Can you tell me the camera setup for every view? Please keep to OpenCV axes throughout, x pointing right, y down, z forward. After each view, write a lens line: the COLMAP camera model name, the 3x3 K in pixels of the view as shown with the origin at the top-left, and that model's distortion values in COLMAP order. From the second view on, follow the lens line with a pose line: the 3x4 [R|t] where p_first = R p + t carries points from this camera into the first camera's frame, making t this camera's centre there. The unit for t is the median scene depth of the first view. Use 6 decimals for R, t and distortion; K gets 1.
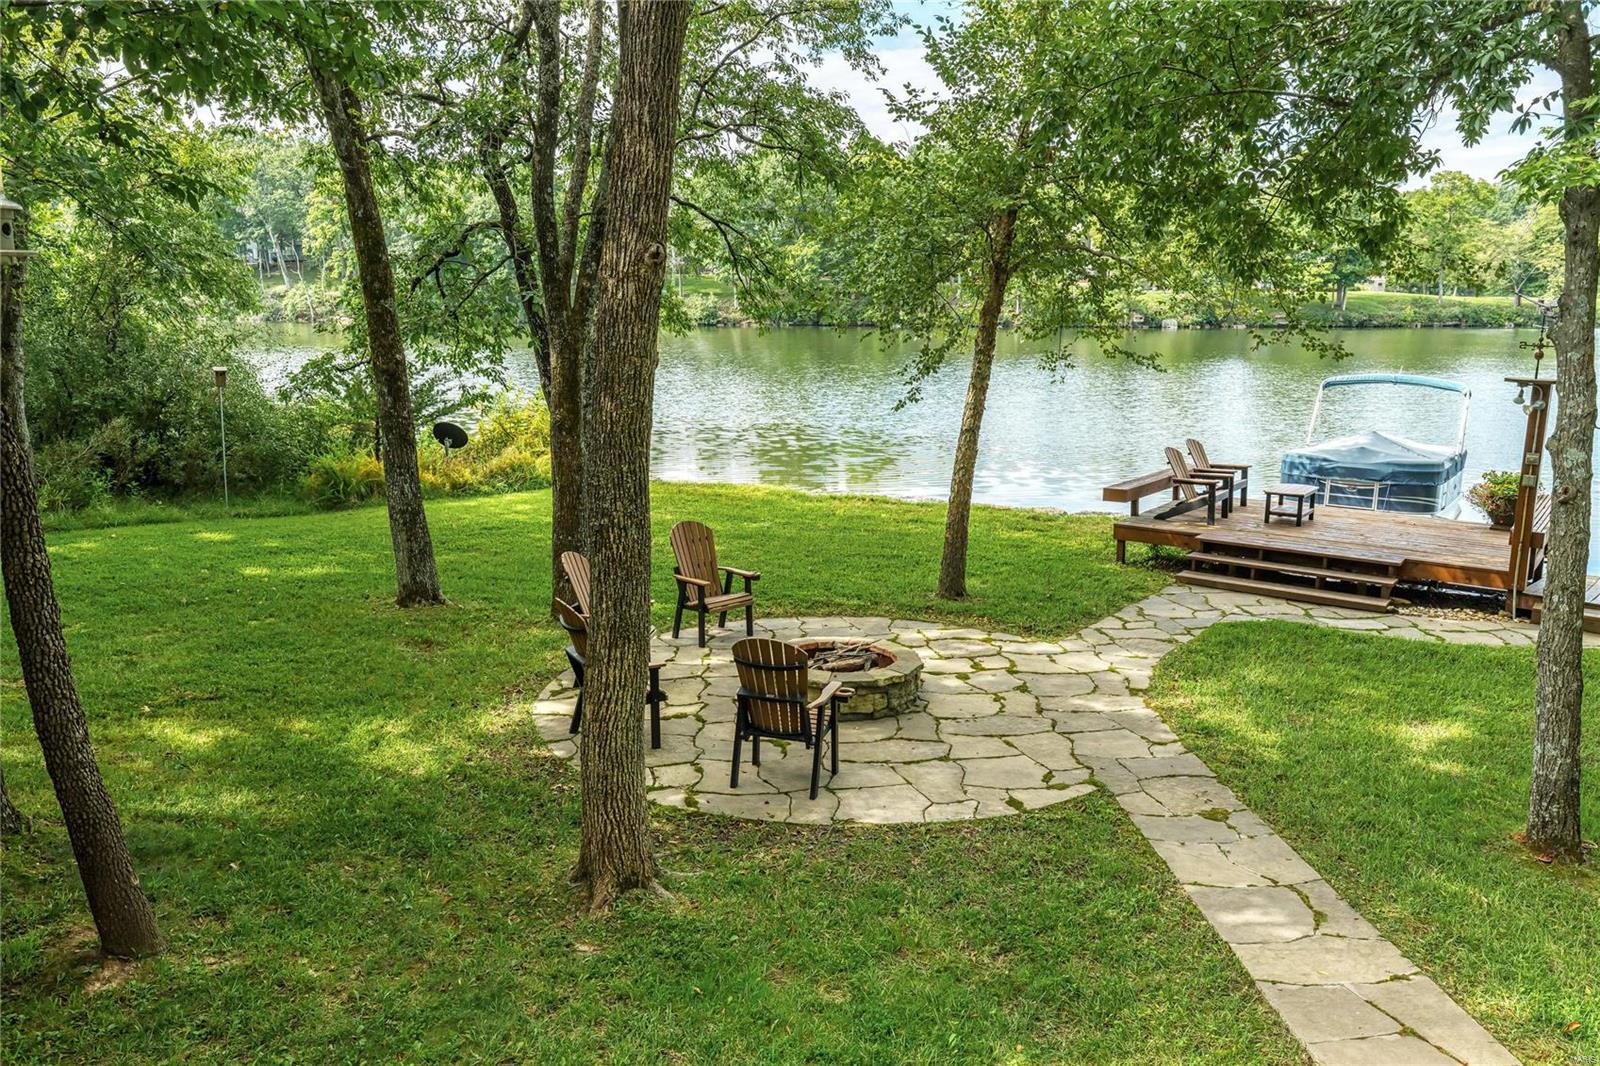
lens RADIAL K [[1191.4, 0, 808.1], [0, 1191.4, 533.4], [0, 0, 1]] dist [0.014814, -0.004643]
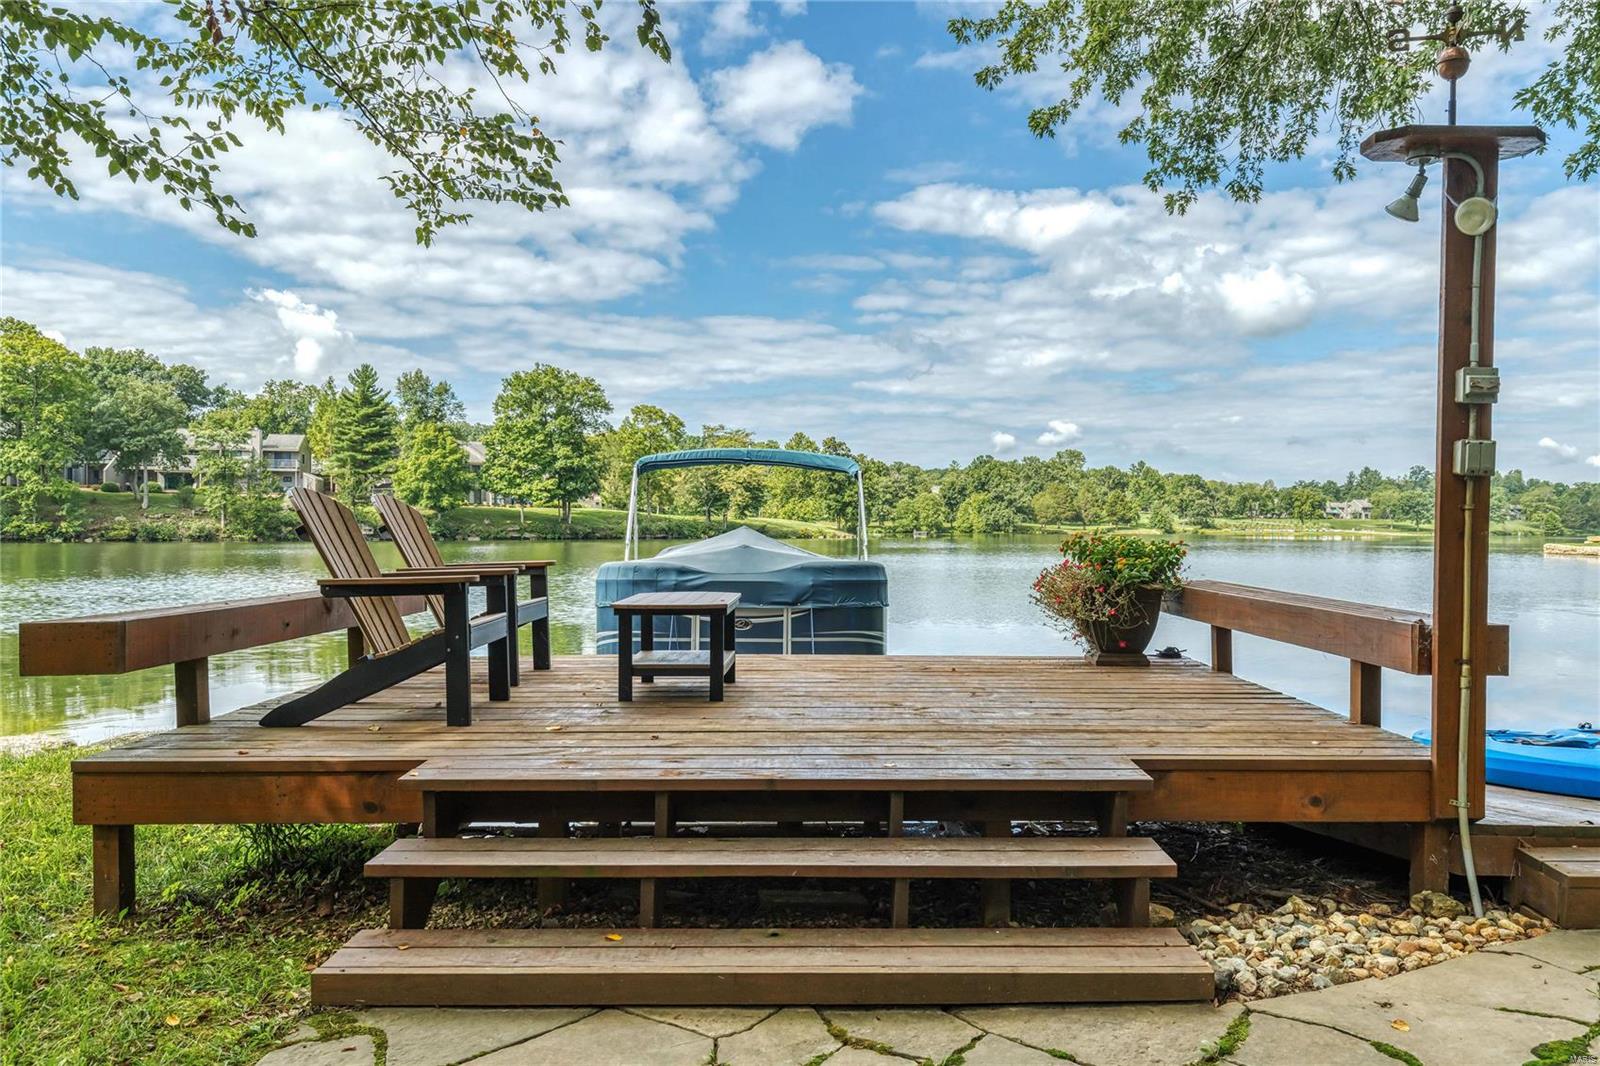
lens RADIAL K [[1099.2, 0, 874.4], [0, 1099.2, 533.7], [0, 0, 1]] dist [-0.019201, -0.001148]
pose [[0.769191, -0.002366, 0.639015, 0.211226], [0.124824, 0.981286, -0.146619, -0.001176], [-0.626709, 0.192543, 0.755092, 0.625941]]
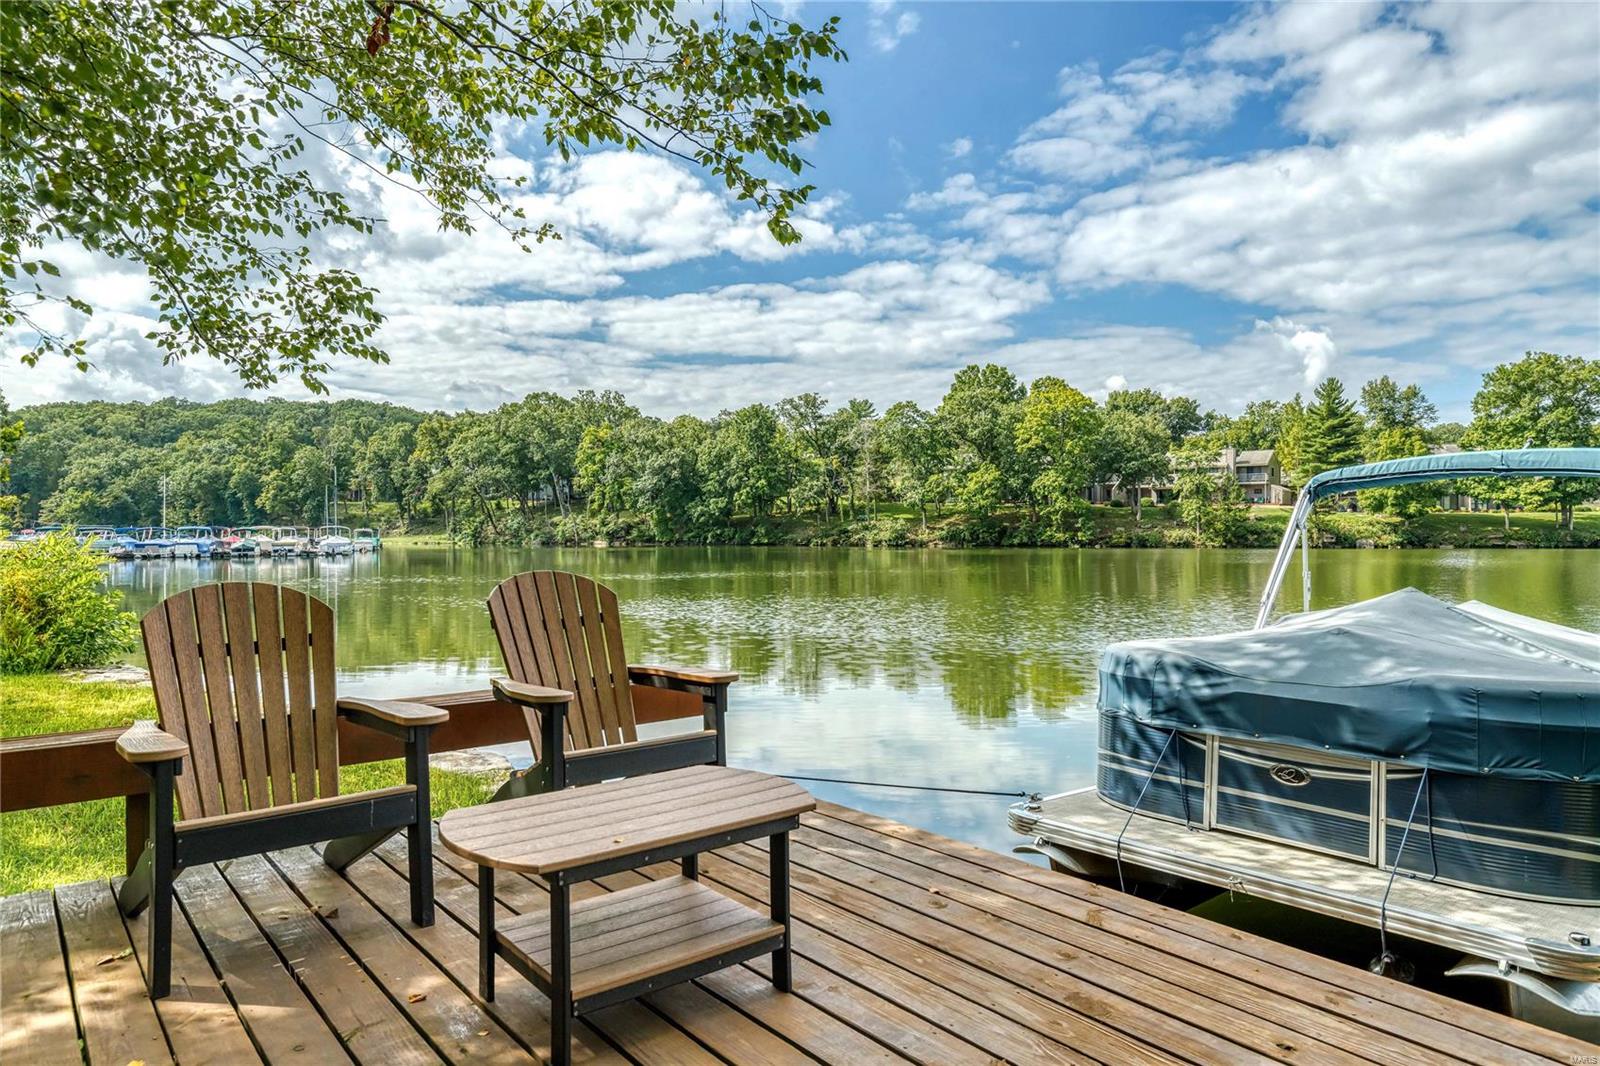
lens RADIAL K [[1008.3, 0, 800.3], [0, 1008.3, 494.6], [0, 0, 1]] dist [-0.003382, 0.004402]
pose [[0.969098, -0.012709, -0.246350, 0.408842], [-0.045533, 0.972296, -0.229276, -0.042632], [0.242439, 0.233408, 0.941671, 0.747713]]
